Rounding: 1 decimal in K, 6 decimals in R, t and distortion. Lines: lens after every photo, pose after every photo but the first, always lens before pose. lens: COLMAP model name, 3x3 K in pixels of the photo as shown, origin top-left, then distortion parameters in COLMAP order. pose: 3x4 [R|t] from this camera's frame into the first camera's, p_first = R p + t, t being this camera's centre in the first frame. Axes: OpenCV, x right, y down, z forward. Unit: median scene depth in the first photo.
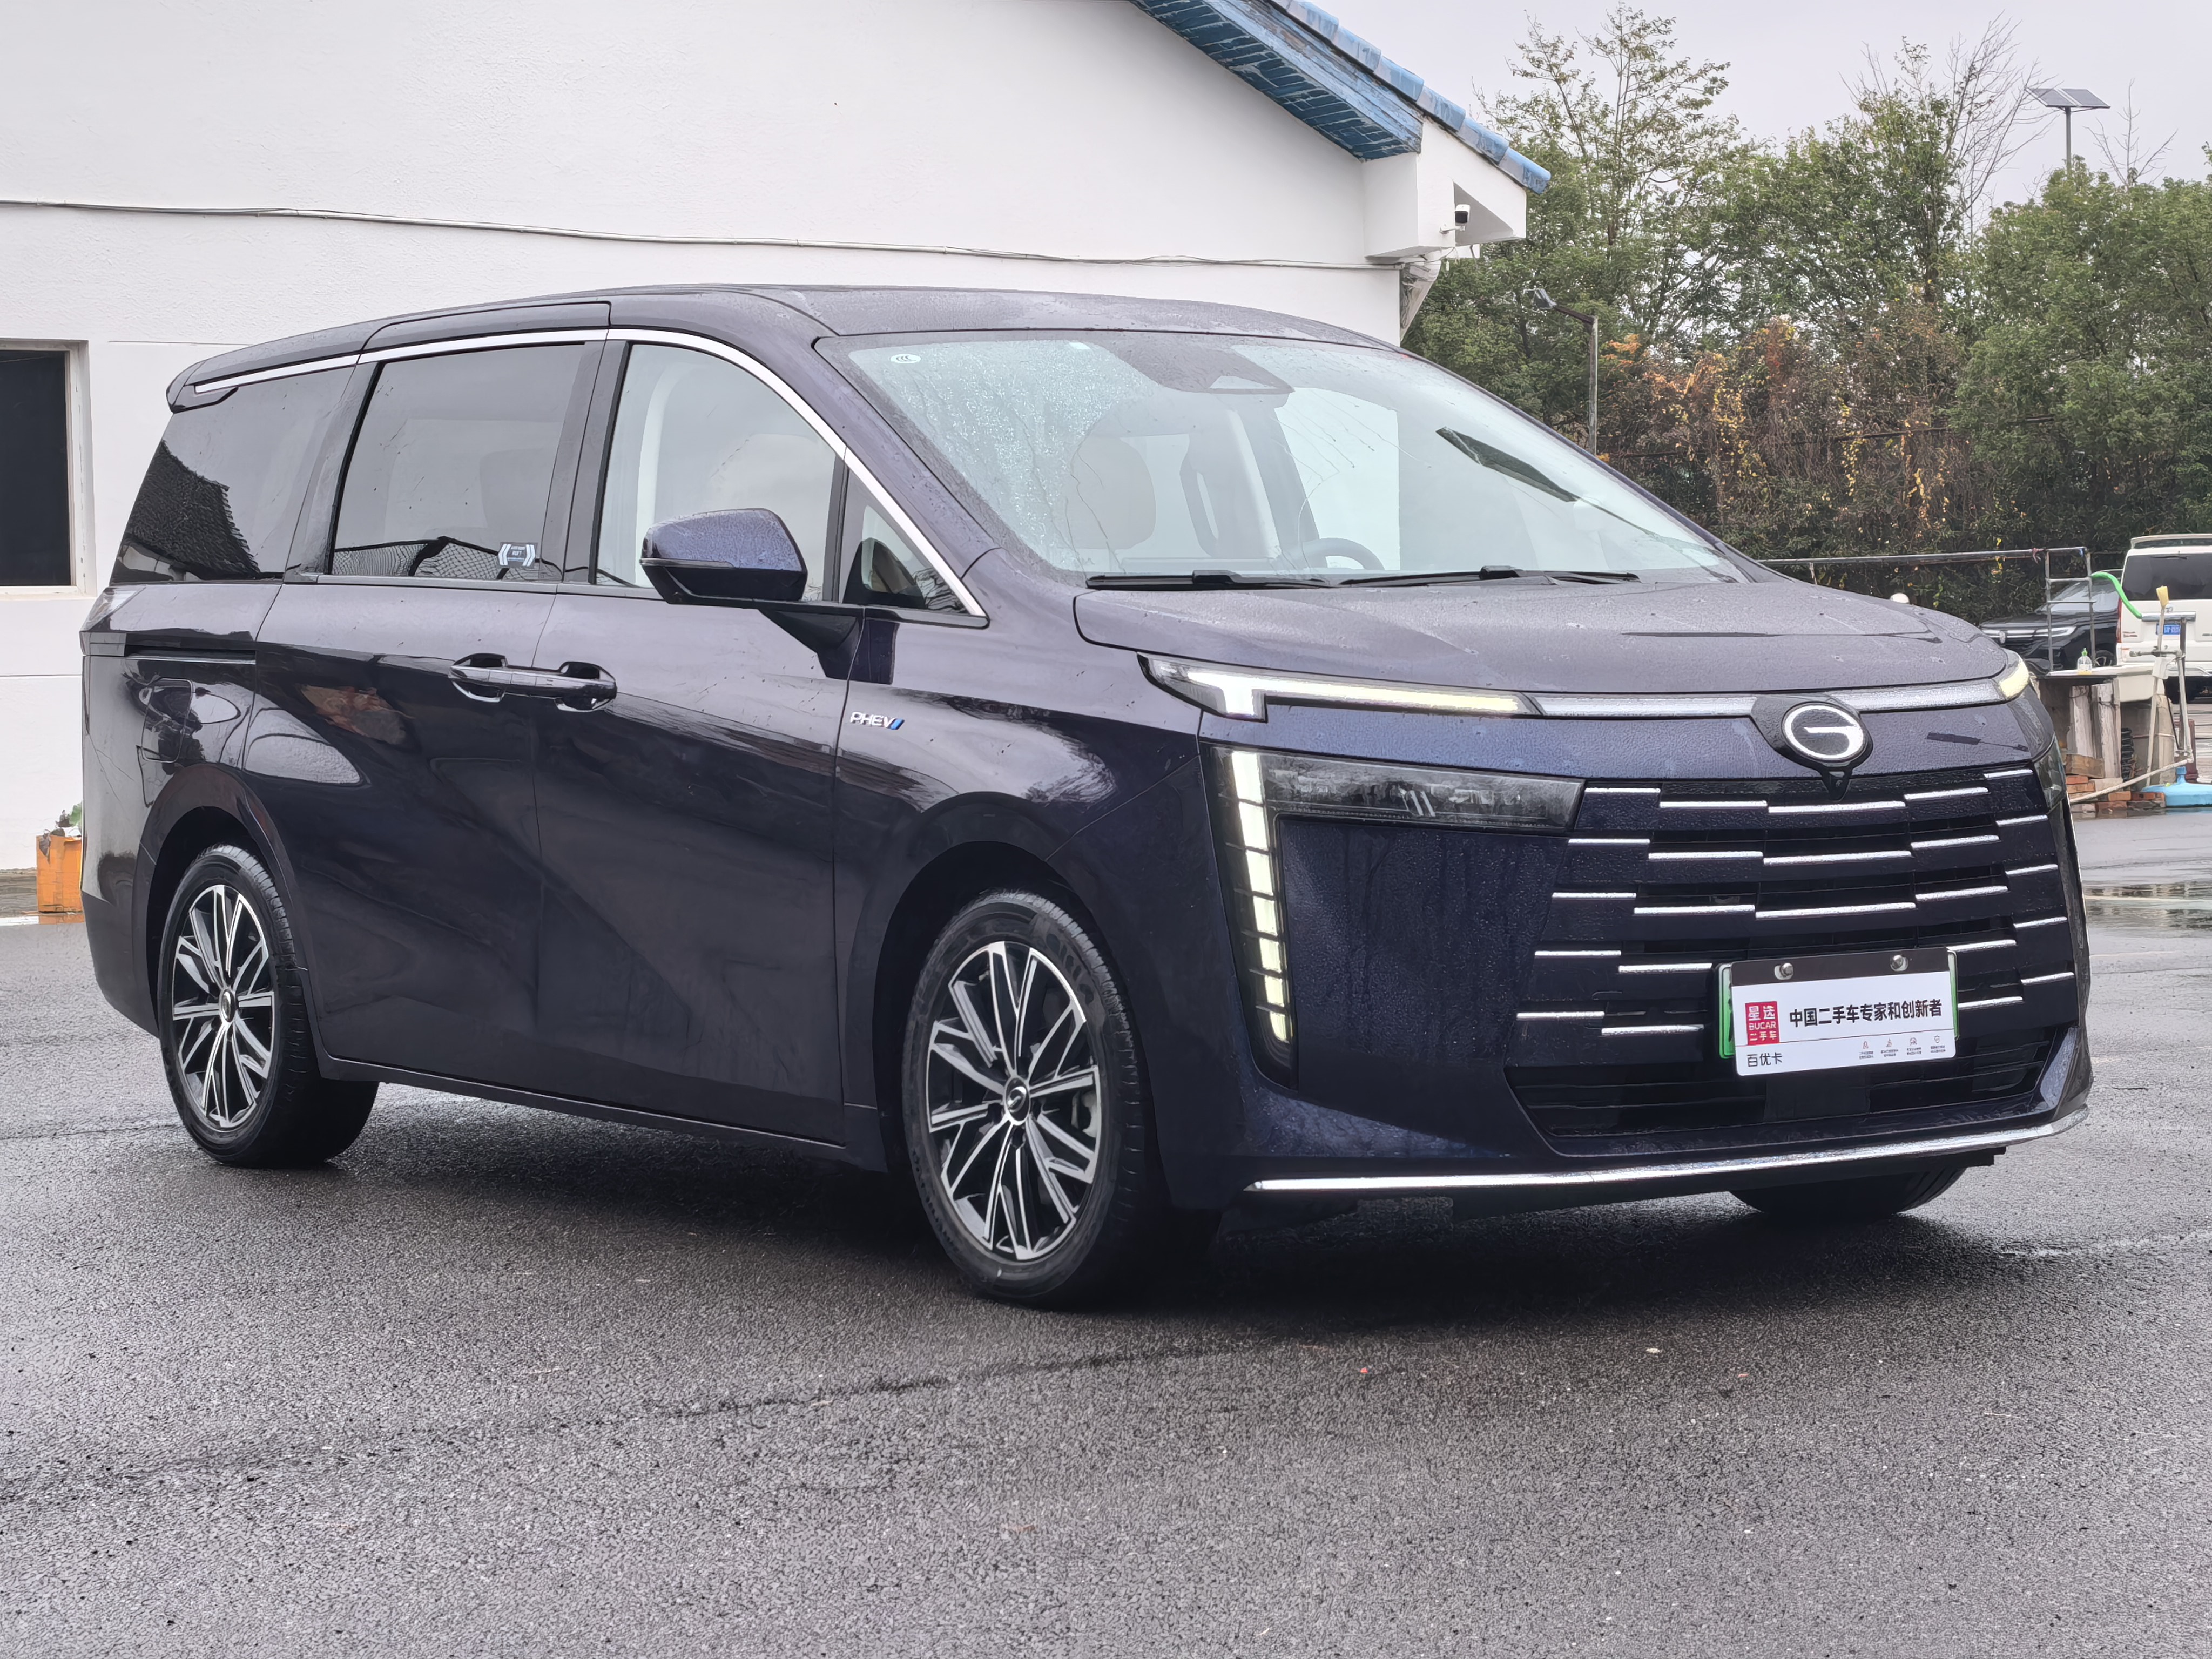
lens RADIAL K [[4759.2, 0, 1105.4], [0, 4759.2, 827.9], [0, 0, 1]] dist [0.106556, 0.000000]
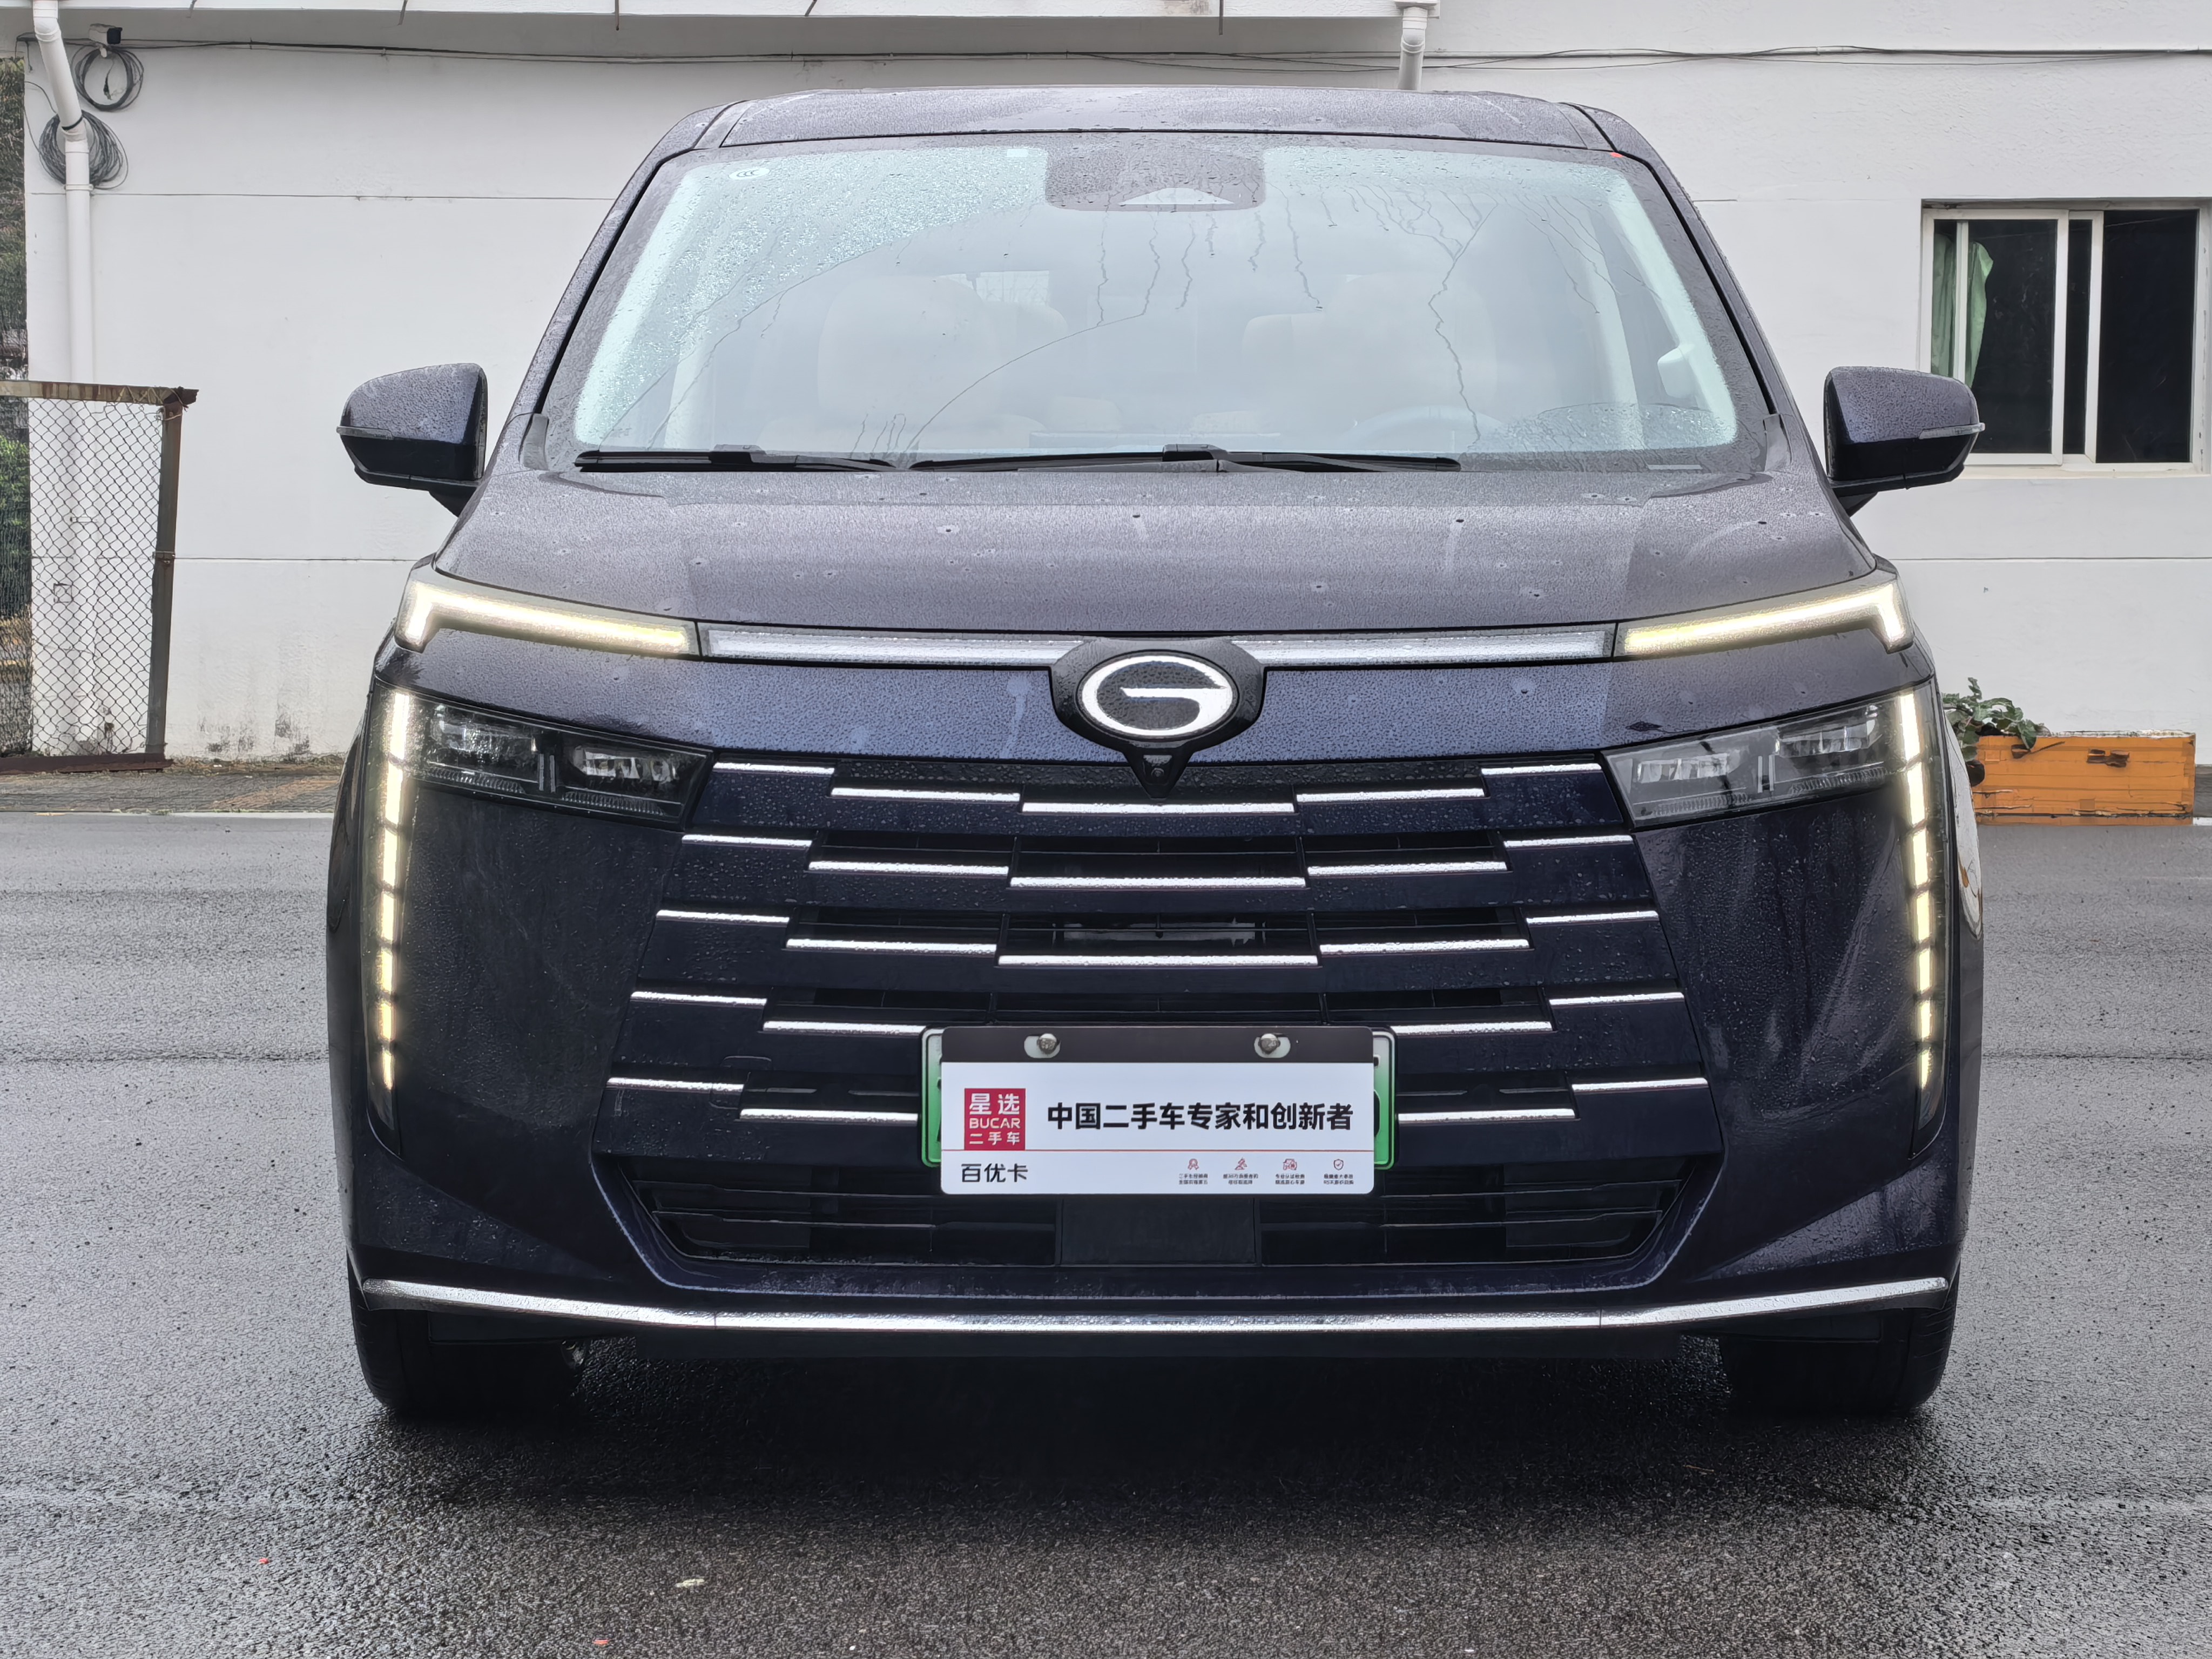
lens RADIAL K [[4759.2, 0, 1109.7], [0, 4759.2, 830.8], [0, 0, 1]] dist [0.106556, 0.000000]
pose [[0.835935, 0.053809, -0.546185, 0.513769], [-0.039180, 0.998494, 0.038404, -0.026599], [0.547429, -0.010704, 0.836784, 0.435243]]
